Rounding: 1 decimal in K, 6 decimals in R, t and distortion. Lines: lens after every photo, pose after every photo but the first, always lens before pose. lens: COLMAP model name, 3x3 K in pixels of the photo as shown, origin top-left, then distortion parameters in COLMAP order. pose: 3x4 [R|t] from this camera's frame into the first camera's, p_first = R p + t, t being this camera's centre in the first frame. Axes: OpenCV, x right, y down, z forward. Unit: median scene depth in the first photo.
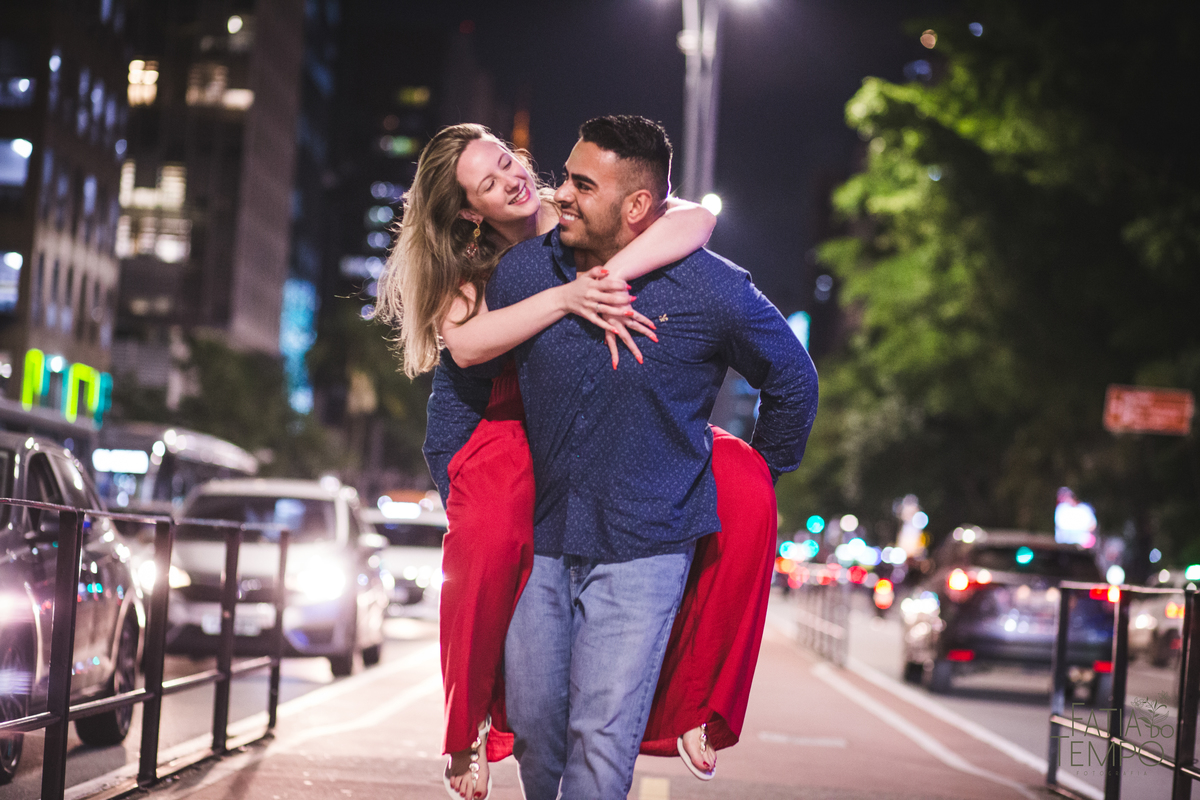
lens RADIAL K [[2910.1, 0, 588.5], [0, 2910.1, 407.2], [0, 0, 1]] dist [-0.109672, 0.000000]
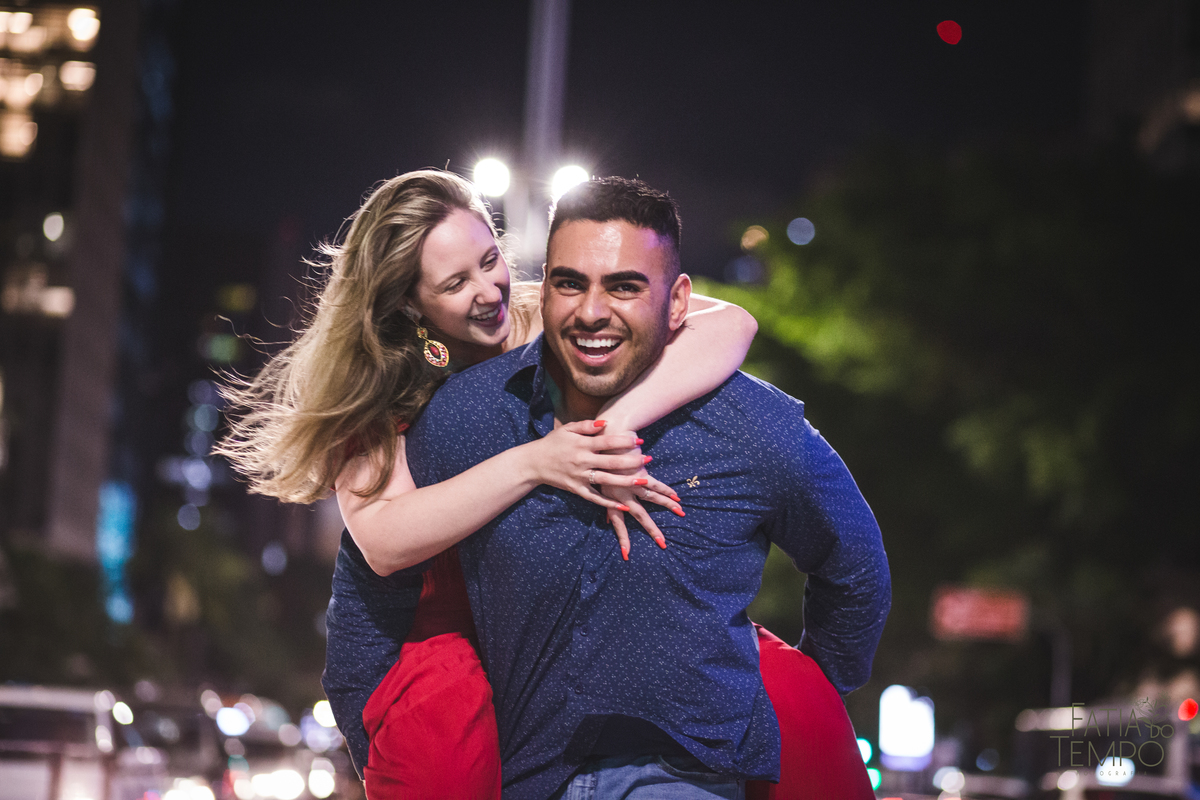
lens RADIAL K [[2910.1, 0, 599.3], [0, 2910.1, 395.8], [0, 0, 1]] dist [-0.109672, 0.000000]
pose [[0.997852, -0.002697, 0.065459, -0.036679], [0.007569, 0.997207, -0.074303, -0.000963], [-0.065076, 0.074639, 0.995085, 0.301662]]
